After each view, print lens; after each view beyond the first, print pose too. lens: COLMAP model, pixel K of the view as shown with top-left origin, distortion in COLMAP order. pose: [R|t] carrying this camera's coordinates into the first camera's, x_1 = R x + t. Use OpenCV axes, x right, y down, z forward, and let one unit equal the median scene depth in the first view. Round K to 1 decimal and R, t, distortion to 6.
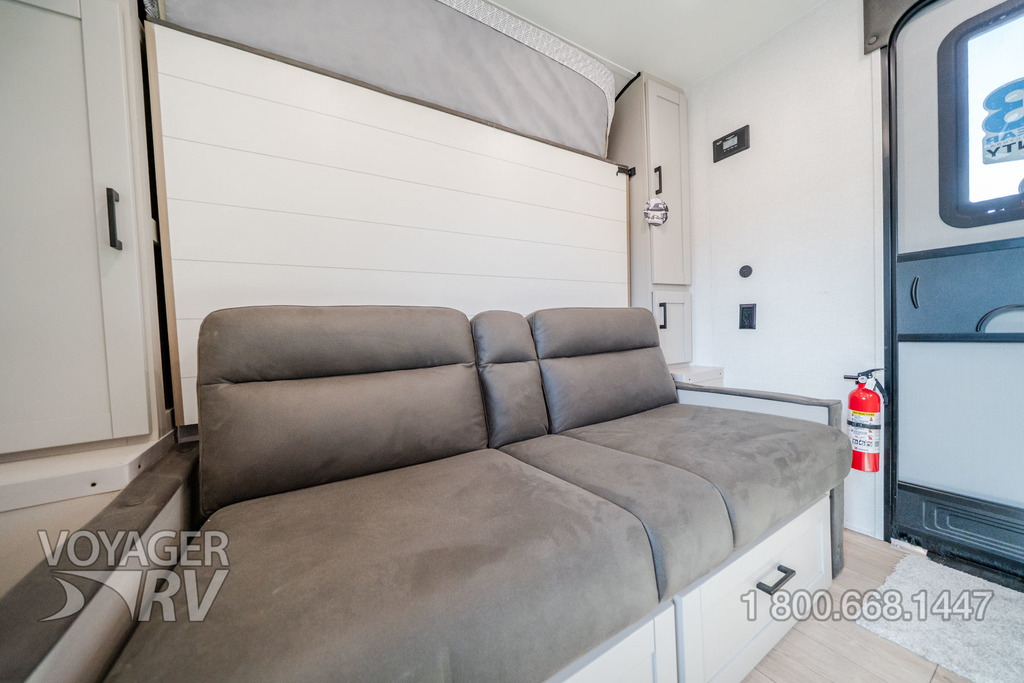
lens RADIAL K [[353.3, 0, 513.1], [0, 353.3, 340.9], [0, 0, 1]] dist [-0.005389, 0.000013]
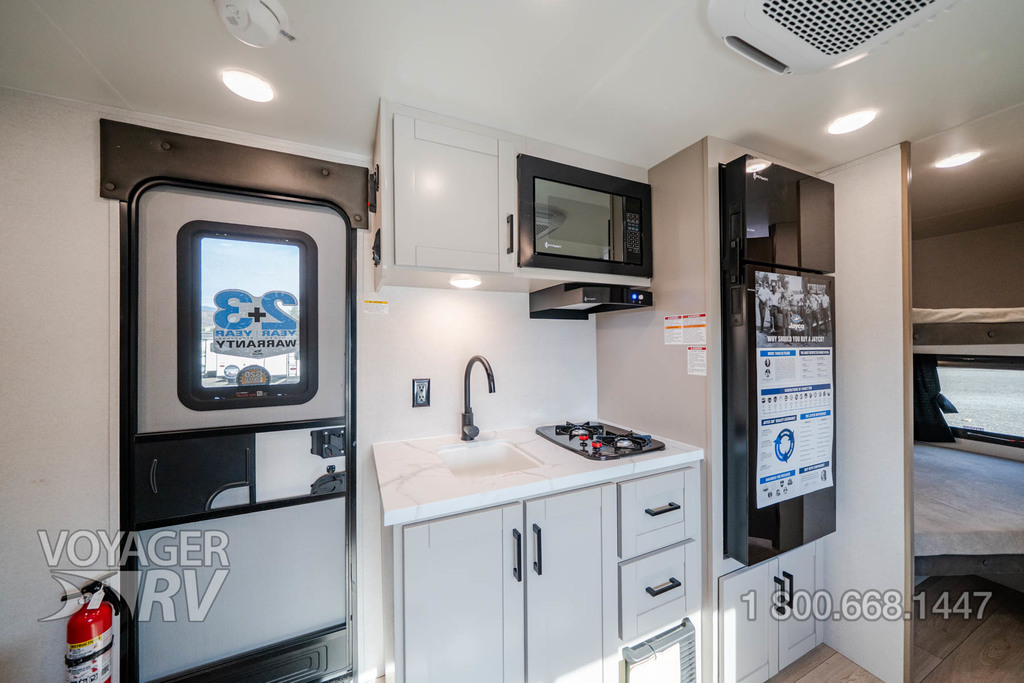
lens RADIAL K [[353.3, 0, 513.1], [0, 353.3, 340.9], [0, 0, 1]] dist [-0.005389, 0.000013]
pose [[0.121195, 0.043537, 0.991673, 0.315892], [0.027744, 0.998499, -0.047227, -0.417740], [-0.992241, 0.033237, 0.119805, -0.072409]]
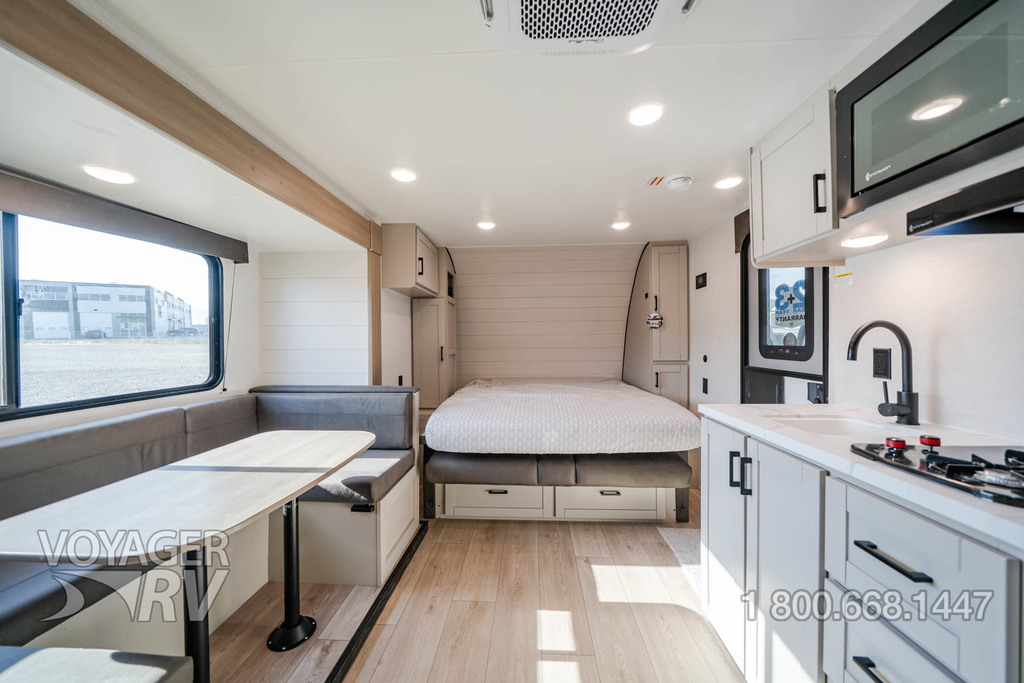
lens RADIAL K [[352.6, 0, 512.6], [0, 352.6, 343.1], [0, 0, 1]] dist [-0.004882, -0.000014]
pose [[0.824878, 0.037977, -0.564034, 1.131311], [-0.039790, 0.999167, 0.009083, -0.334414], [0.563909, 0.014950, 0.825702, -1.180238]]
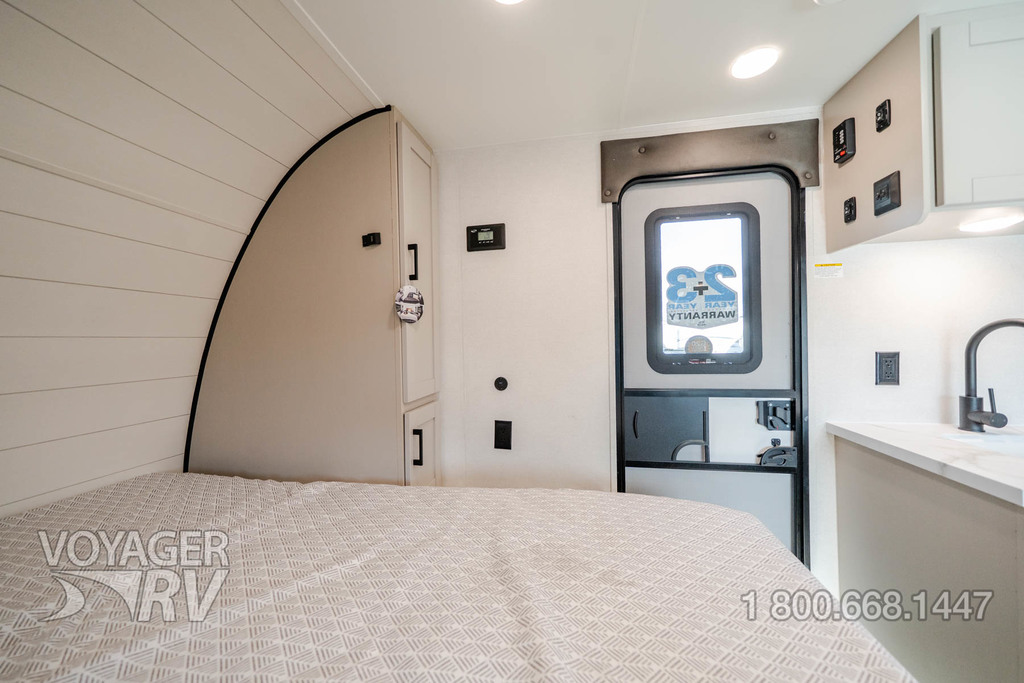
lens RADIAL K [[367.2, 0, 512.0], [0, 367.2, 341.5], [0, 0, 1]] dist [-0.007135, -0.000162]
pose [[0.671414, 0.026543, 0.740607, -0.011947], [0.012259, 0.998824, -0.046911, -0.348348], [-0.740981, 0.040576, 0.670299, 0.477082]]
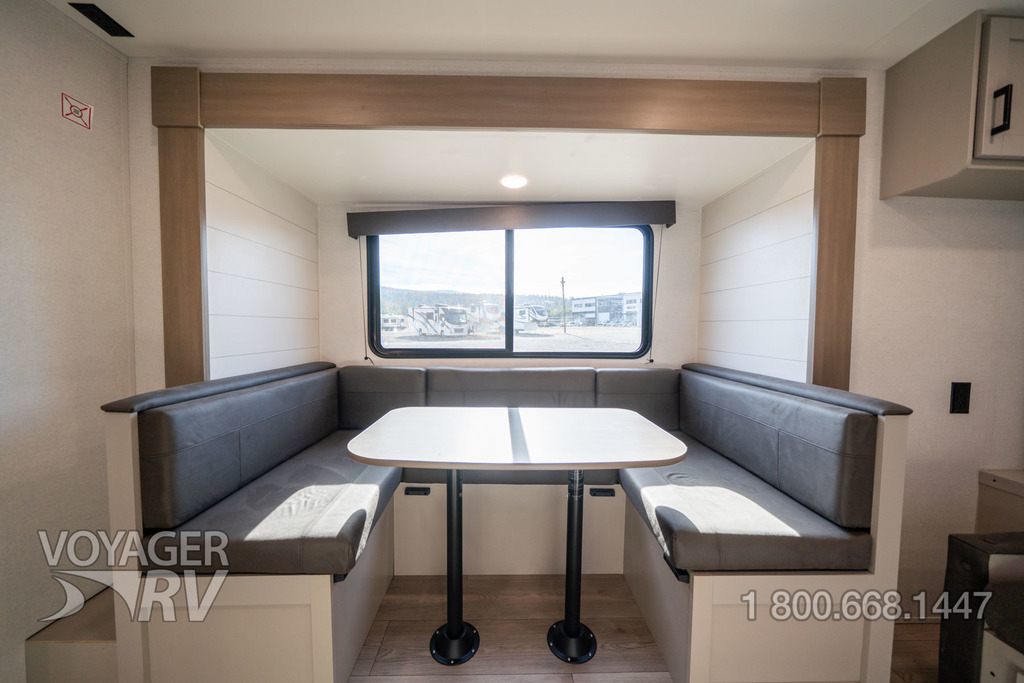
lens RADIAL K [[351.8, 0, 509.8], [0, 351.8, 341.5], [0, 0, 1]] dist [-0.006508, 0.000326]
pose [[-0.506344, 0.072467, -0.859281, 0.802719], [-0.008387, 0.996002, 0.088939, -0.273367], [0.862291, 0.052241, -0.503711, -0.321583]]
